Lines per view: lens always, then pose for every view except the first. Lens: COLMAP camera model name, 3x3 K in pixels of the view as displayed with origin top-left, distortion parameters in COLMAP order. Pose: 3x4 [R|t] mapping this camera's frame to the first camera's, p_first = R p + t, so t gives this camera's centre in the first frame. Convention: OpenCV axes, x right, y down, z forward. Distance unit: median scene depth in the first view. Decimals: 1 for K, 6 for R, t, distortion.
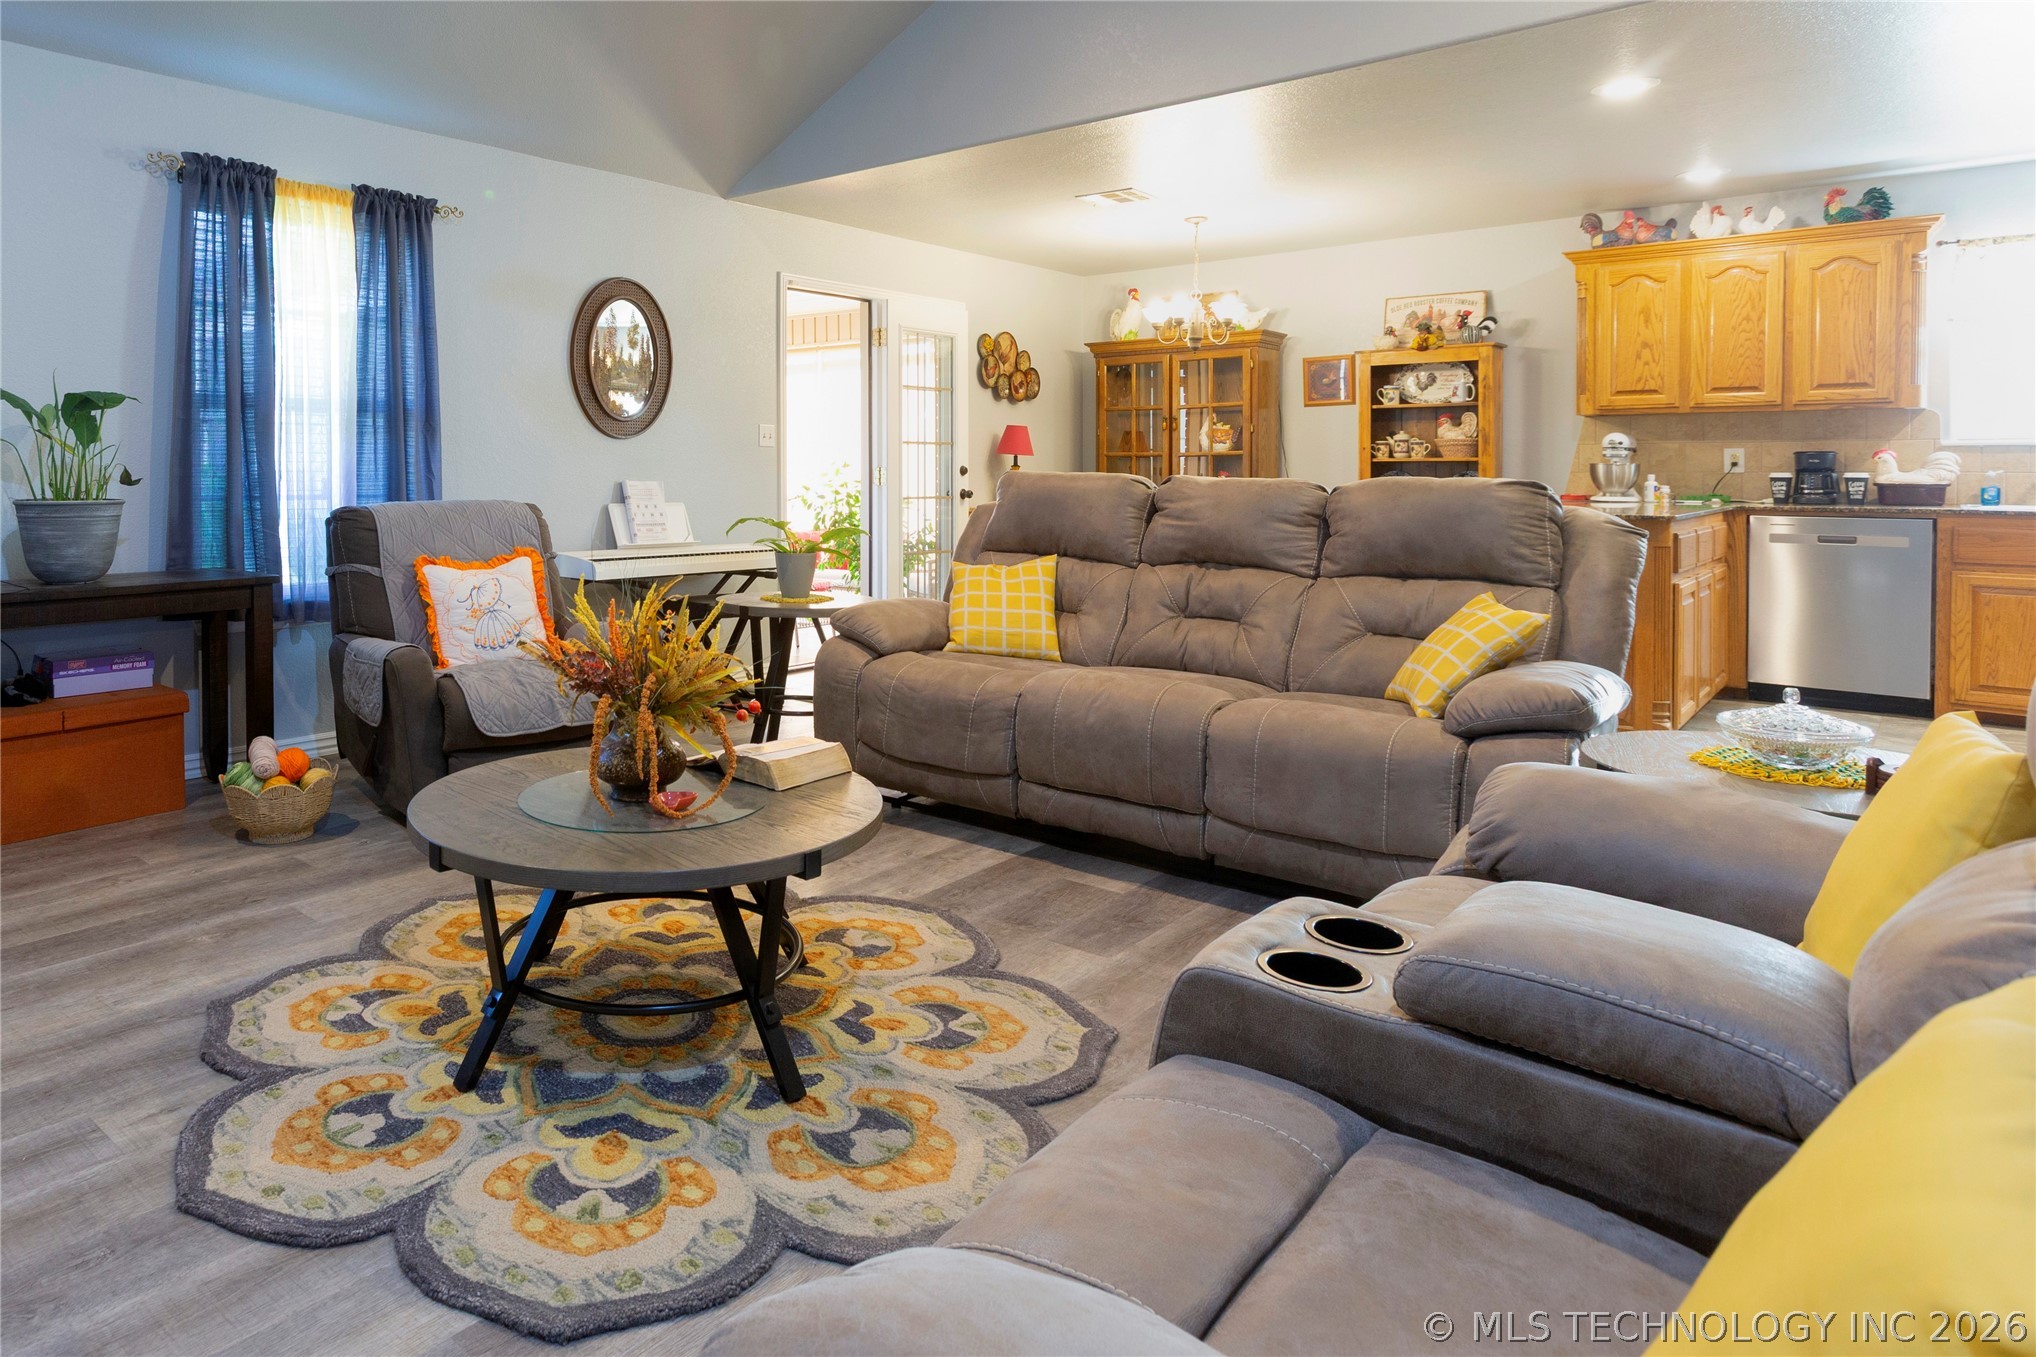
lens RADIAL K [[1258.2, 0, 793.8], [0, 1258.2, 484.3], [0, 0, 1]] dist [0.042557, -0.005407]
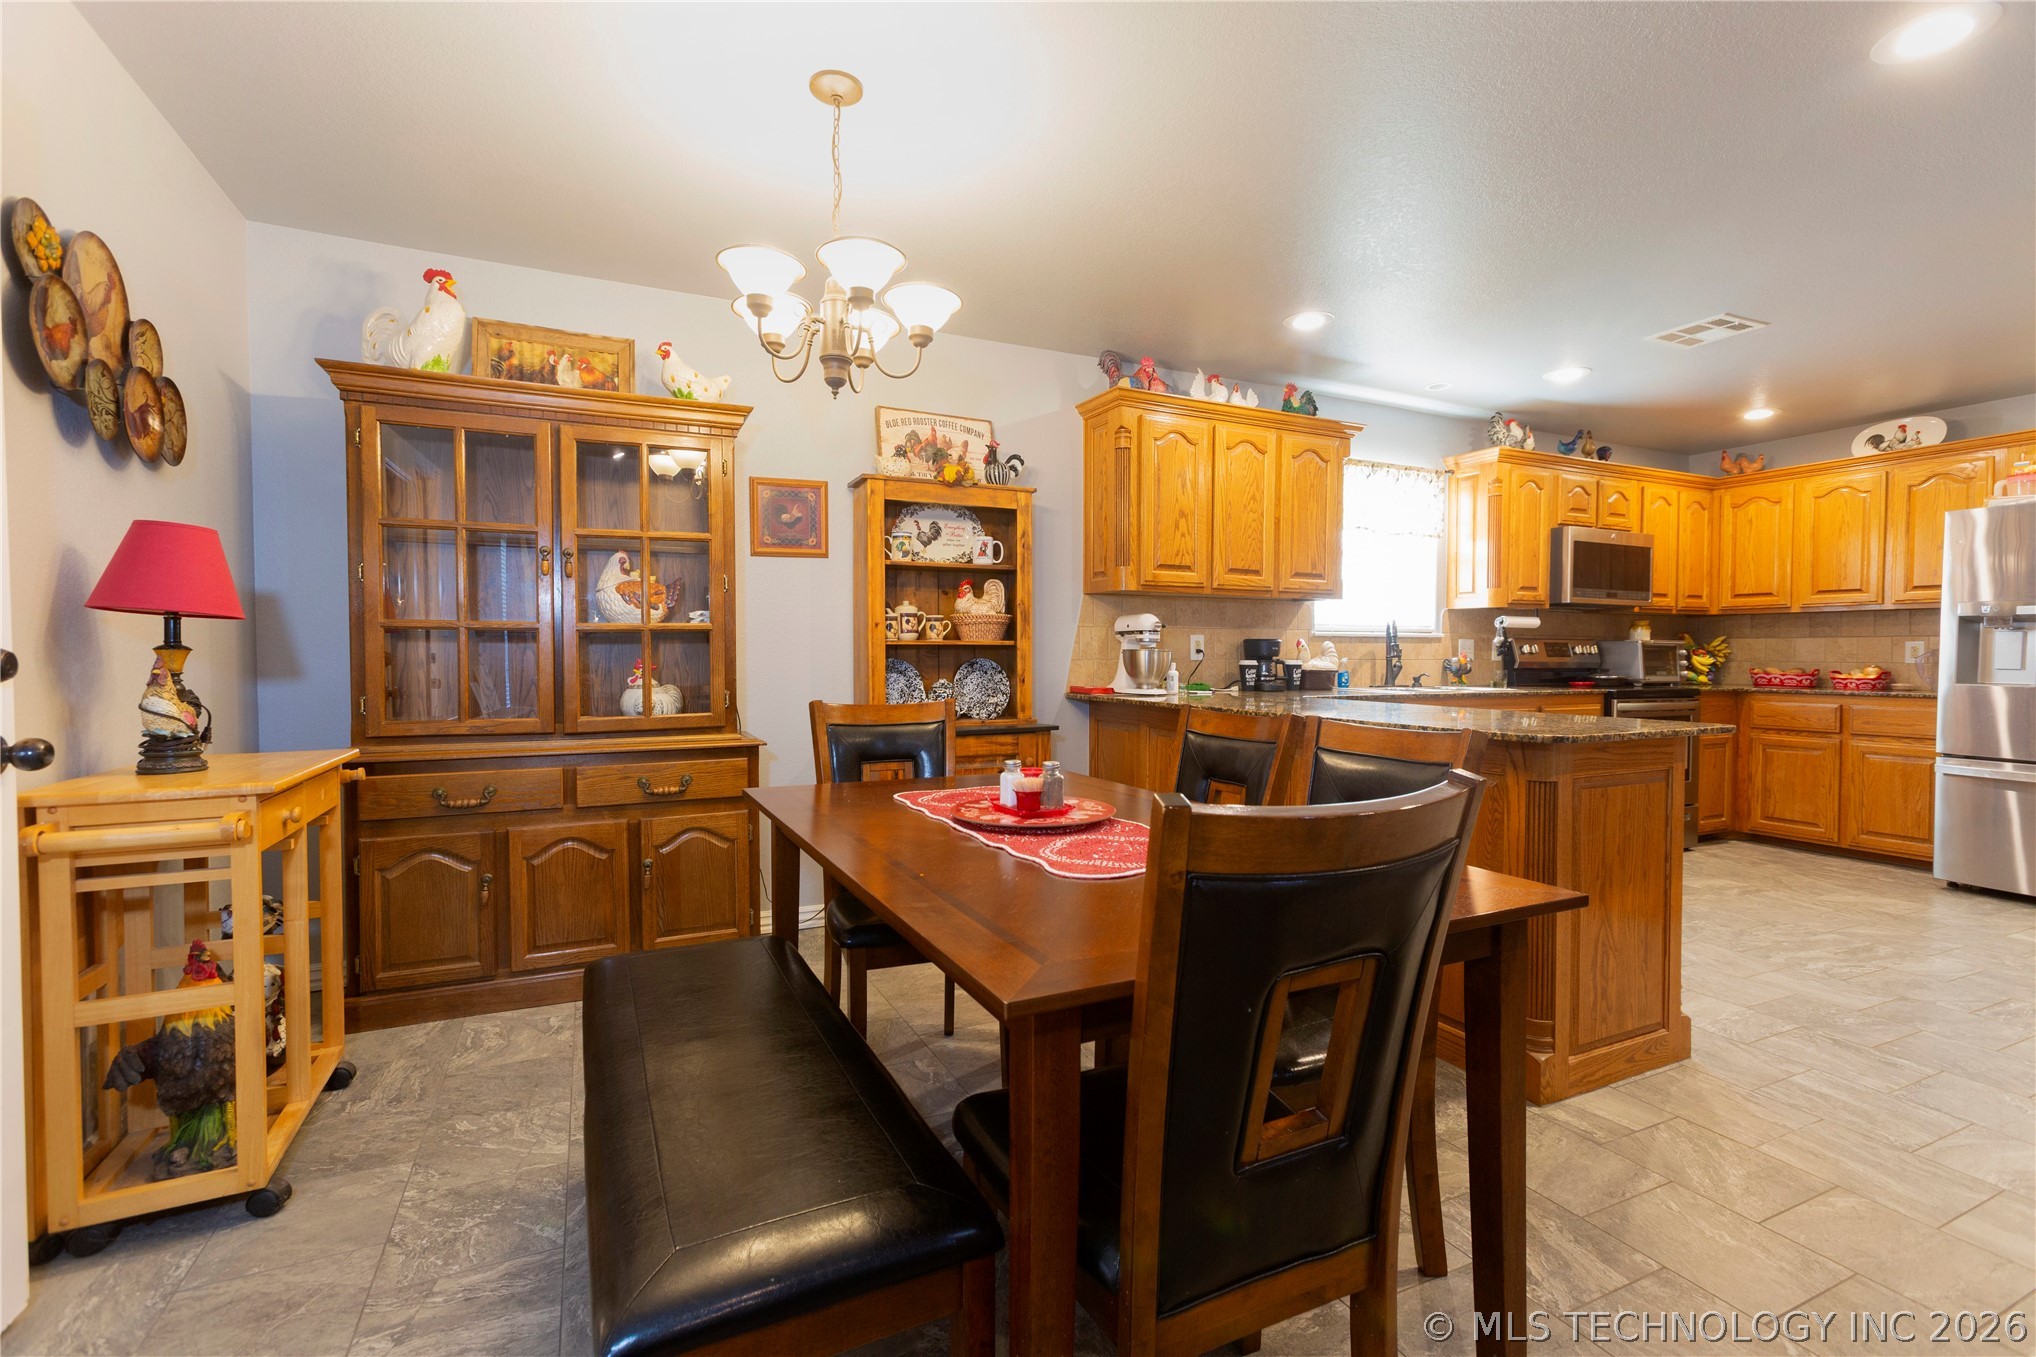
lens RADIAL K [[911.9, 0, 1016.5], [0, 911.9, 673.7], [0, 0, 1]] dist [-0.020455, 0.021230]
pose [[0.388174, -0.018750, 0.921395, 0.045843], [0.009635, 0.999821, 0.016286, -0.010371], [-0.921536, 0.002556, 0.388285, 0.794883]]
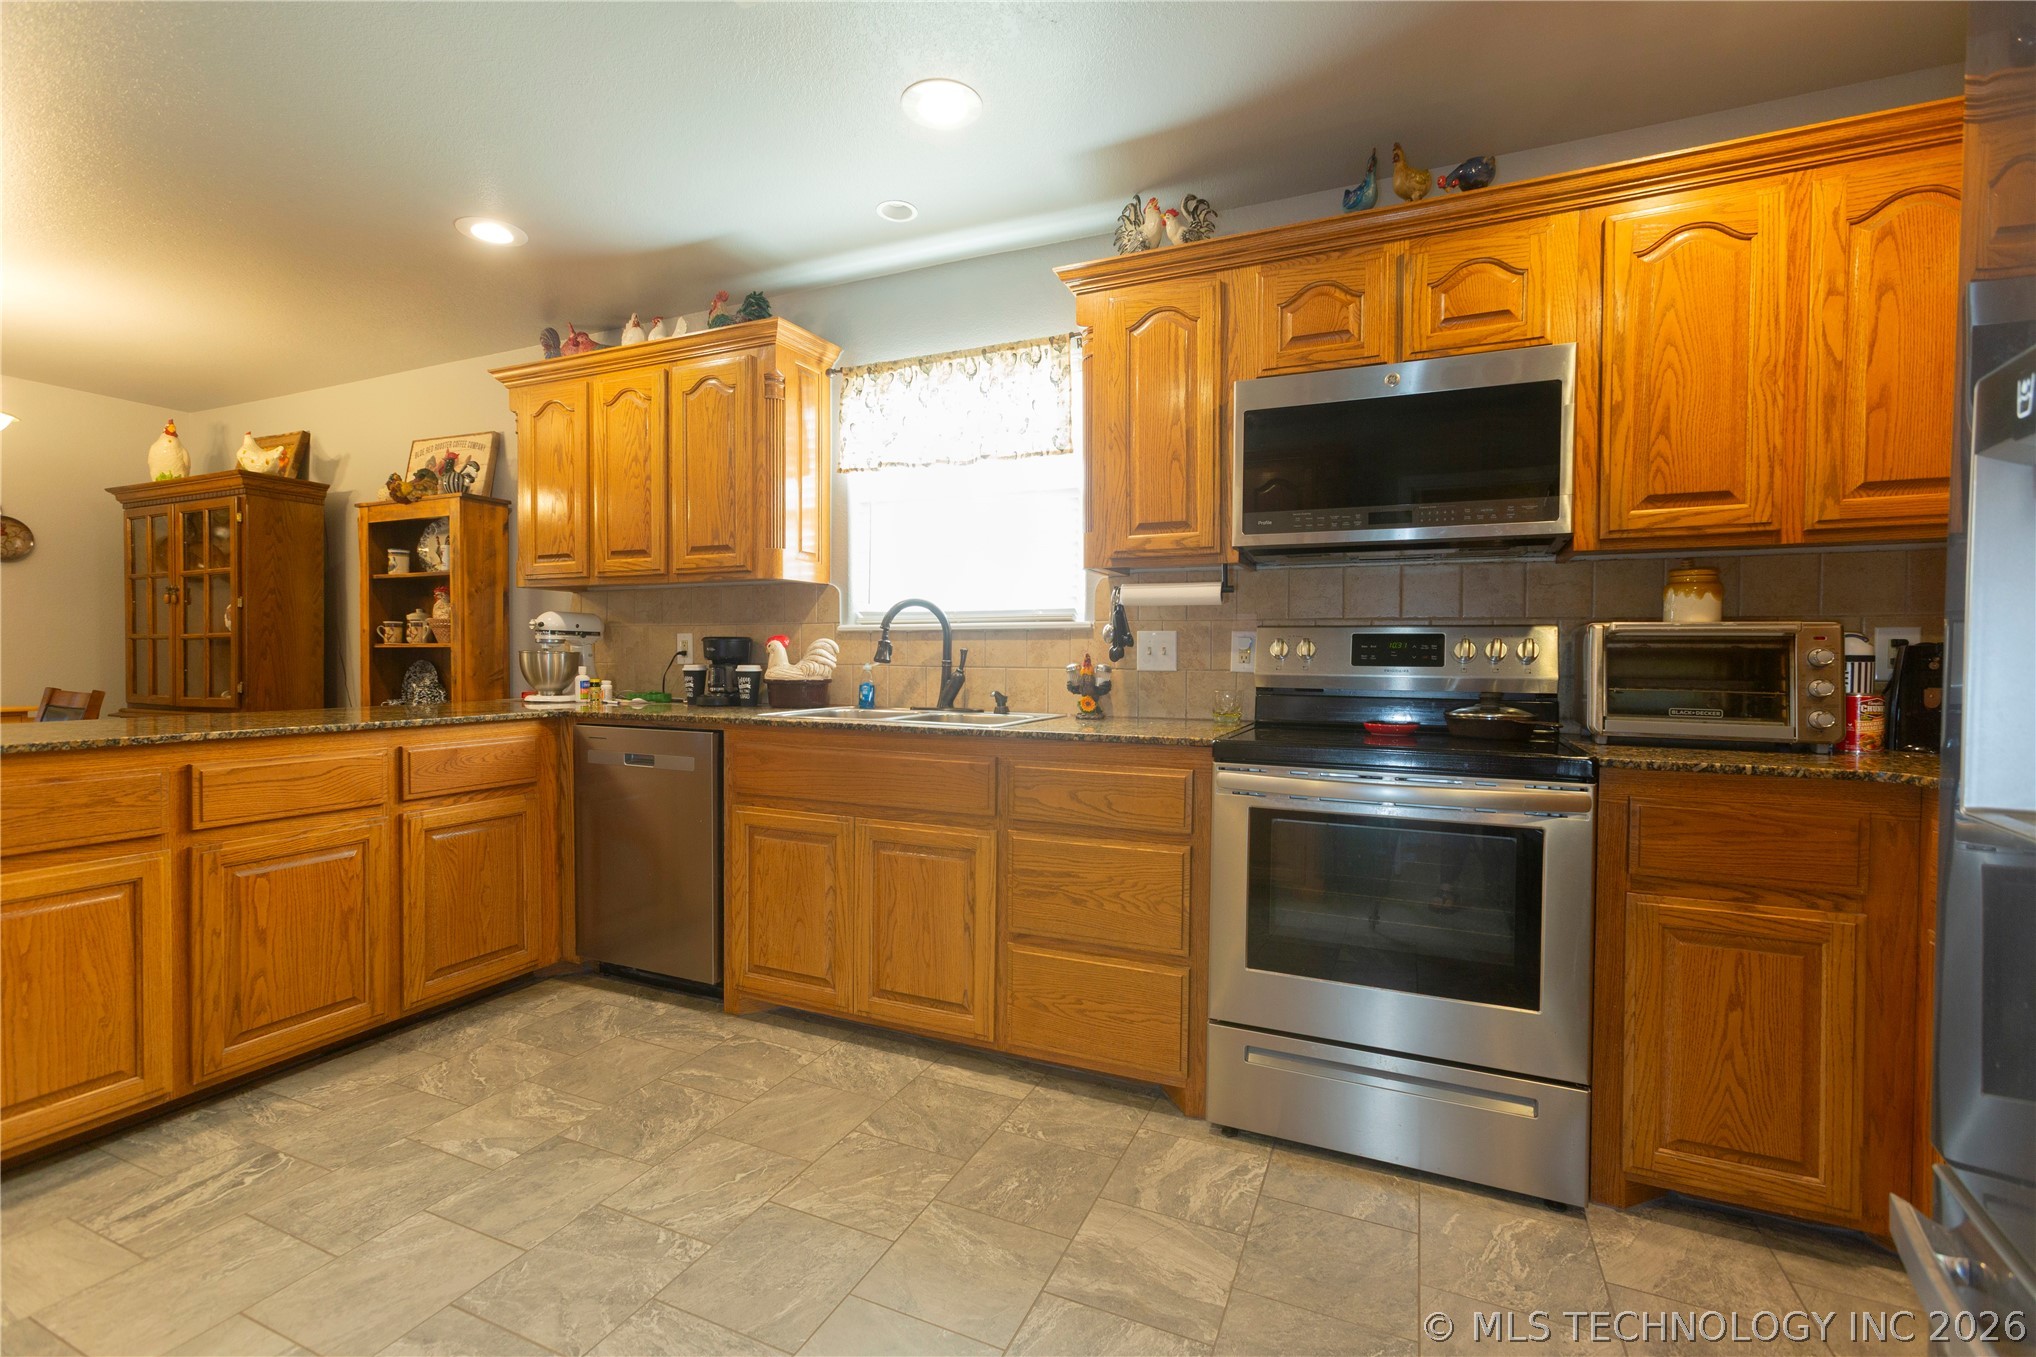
lens RADIAL K [[911.9, 0, 1016.5], [0, 911.9, 673.7], [0, 0, 1]] dist [-0.020455, 0.021230]
pose [[0.954619, 0.000044, 0.297831, 0.703005], [-0.001809, 0.999982, 0.005653, -0.006174], [-0.297825, -0.005935, 0.954602, 0.376094]]
